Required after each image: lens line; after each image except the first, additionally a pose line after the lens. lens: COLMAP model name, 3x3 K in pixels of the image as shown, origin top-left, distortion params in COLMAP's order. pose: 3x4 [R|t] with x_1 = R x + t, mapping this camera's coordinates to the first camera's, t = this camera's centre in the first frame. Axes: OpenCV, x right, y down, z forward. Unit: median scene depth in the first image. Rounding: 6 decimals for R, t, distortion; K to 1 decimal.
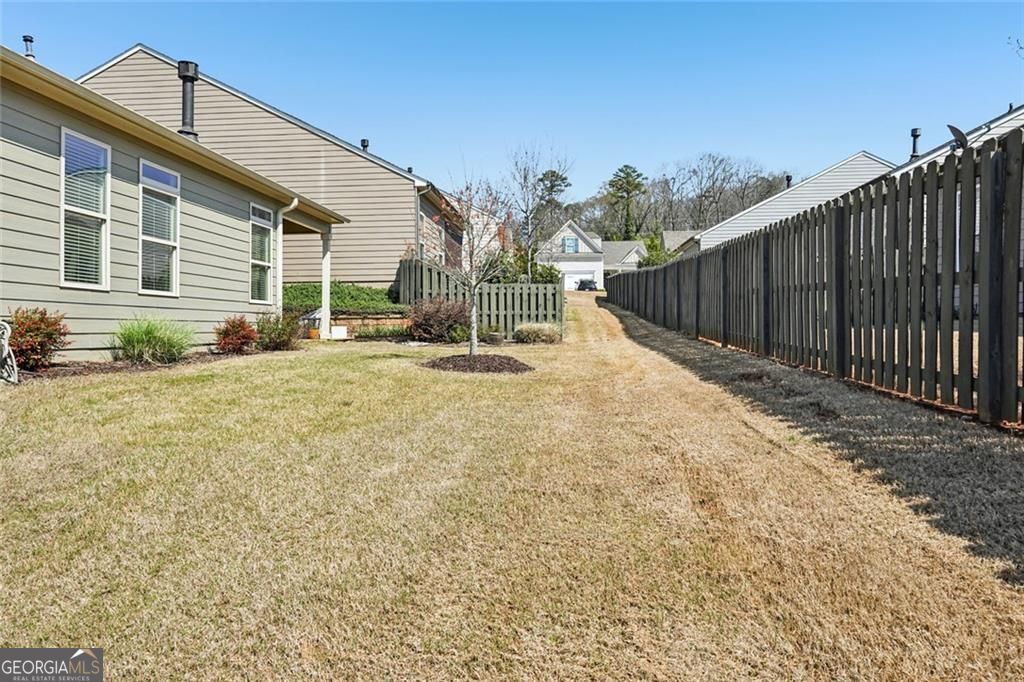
lens RADIAL K [[624.4, 0, 512.0], [0, 624.4, 341.0], [0, 0, 1]] dist [-0.002084, 0.000225]
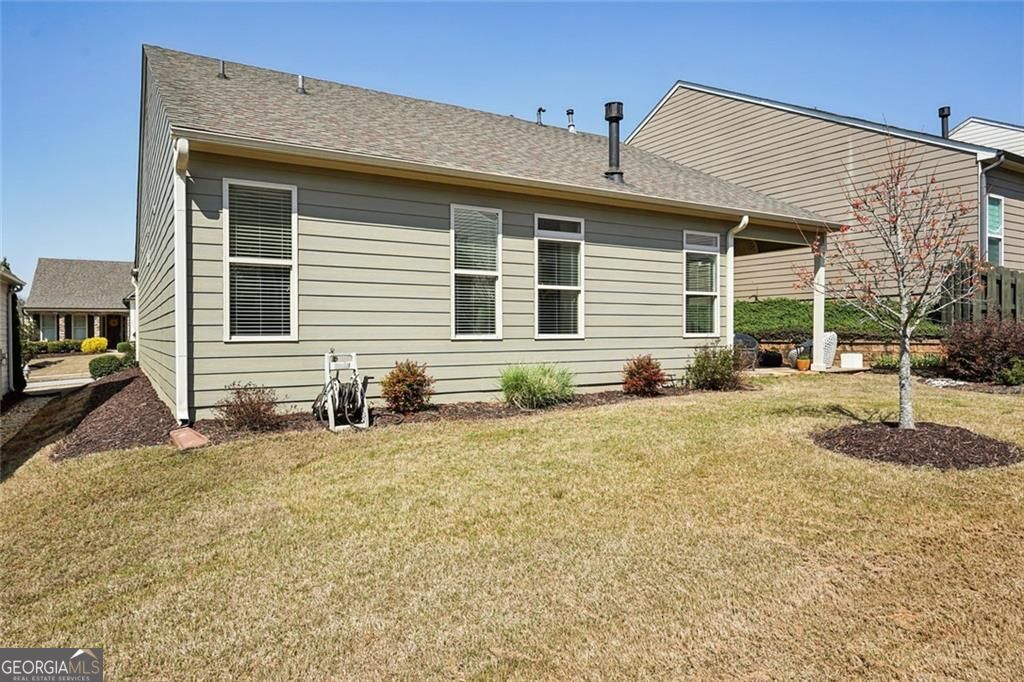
lens RADIAL K [[637.6, 0, 541.2], [0, 637.6, 345.3], [0, 0, 1]] dist [-0.002188, -0.000488]
pose [[0.608919, 0.018866, -0.793008, 0.205179], [-0.015116, 0.999812, 0.012179, -0.056818], [0.793088, 0.004571, 0.609090, 0.243740]]
